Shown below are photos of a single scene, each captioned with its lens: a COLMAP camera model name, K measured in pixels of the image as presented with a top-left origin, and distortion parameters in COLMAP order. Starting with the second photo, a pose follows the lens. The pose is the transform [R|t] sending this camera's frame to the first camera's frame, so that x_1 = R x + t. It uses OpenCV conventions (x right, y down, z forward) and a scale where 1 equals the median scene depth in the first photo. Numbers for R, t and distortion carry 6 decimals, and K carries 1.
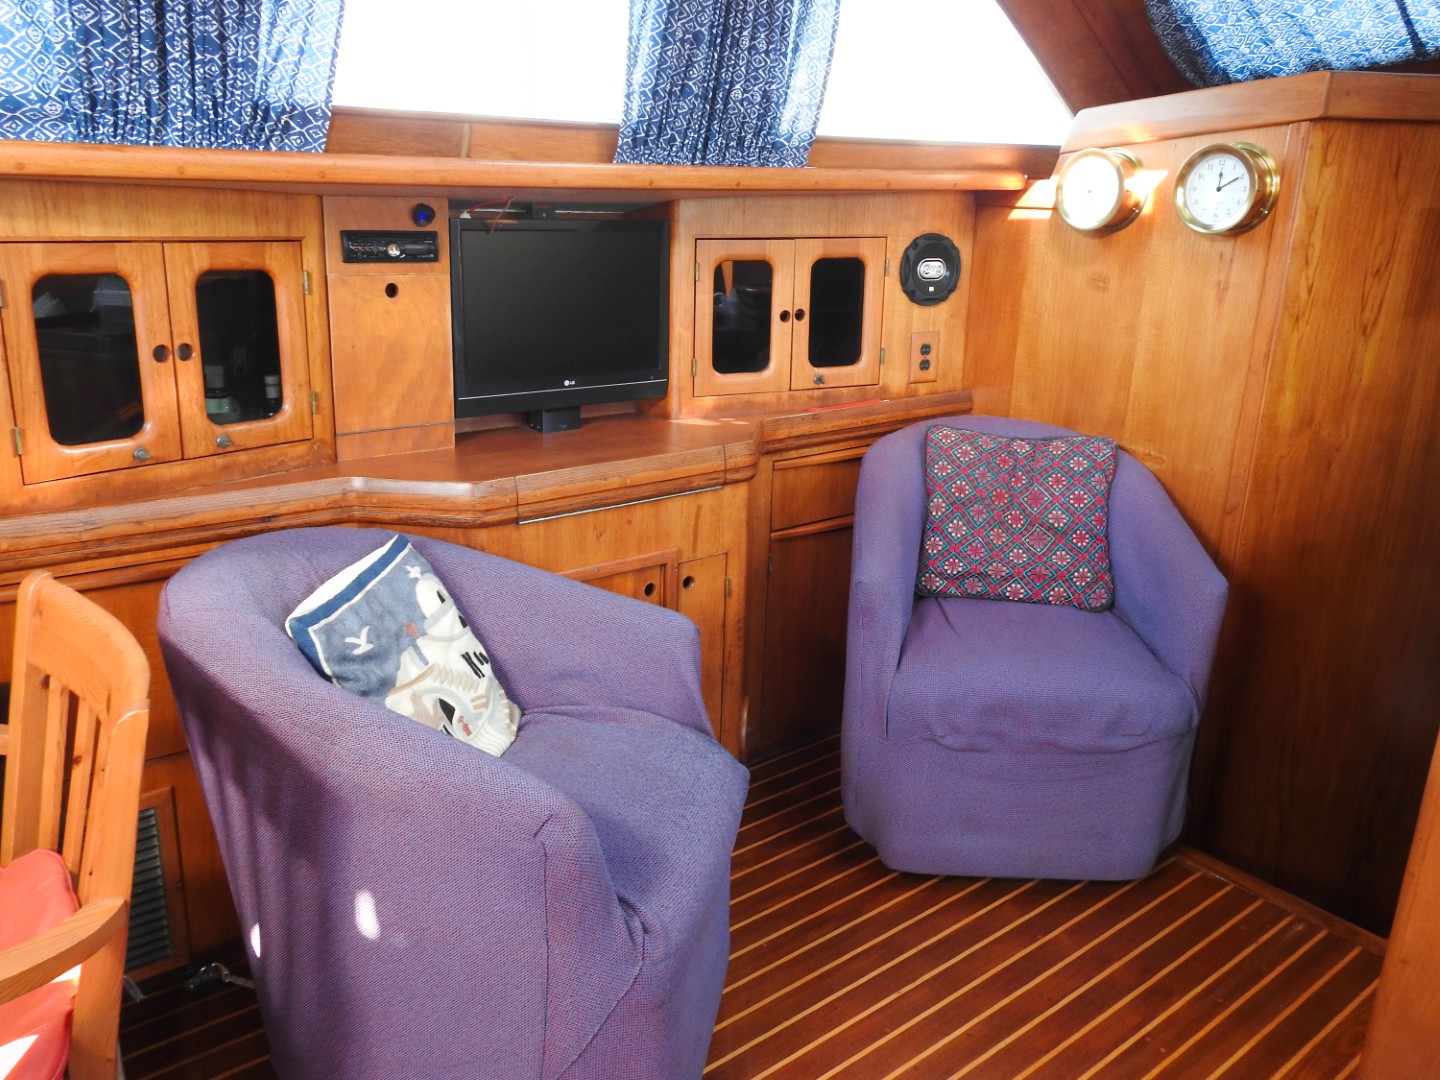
lens RADIAL K [[1178.9, 0, 715.3], [0, 1178.9, 540.4], [0, 0, 1]] dist [-0.004566, 0.003562]
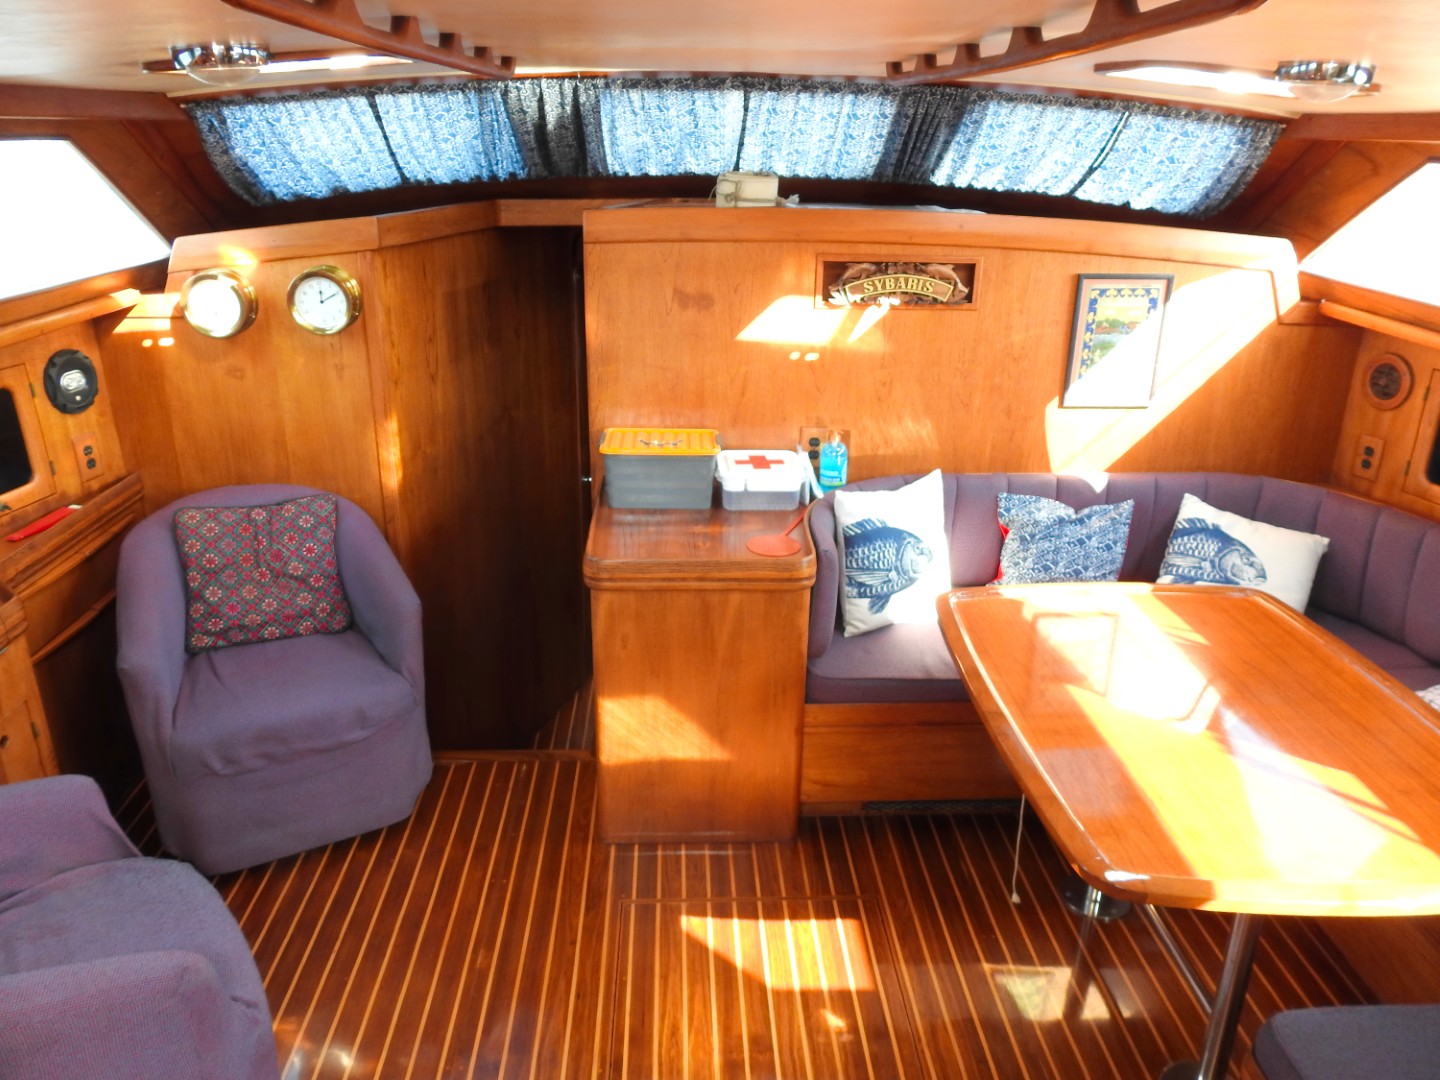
lens RADIAL K [[1058.9, 0, 747.3], [0, 1058.9, 529.9], [0, 0, 1]] dist [-0.002350, 0.003972]
pose [[0.589979, -0.300971, 0.749227, -0.261203], [0.234515, 0.951801, 0.197678, -0.163320], [-0.772611, 0.059079, 0.632125, -0.129682]]
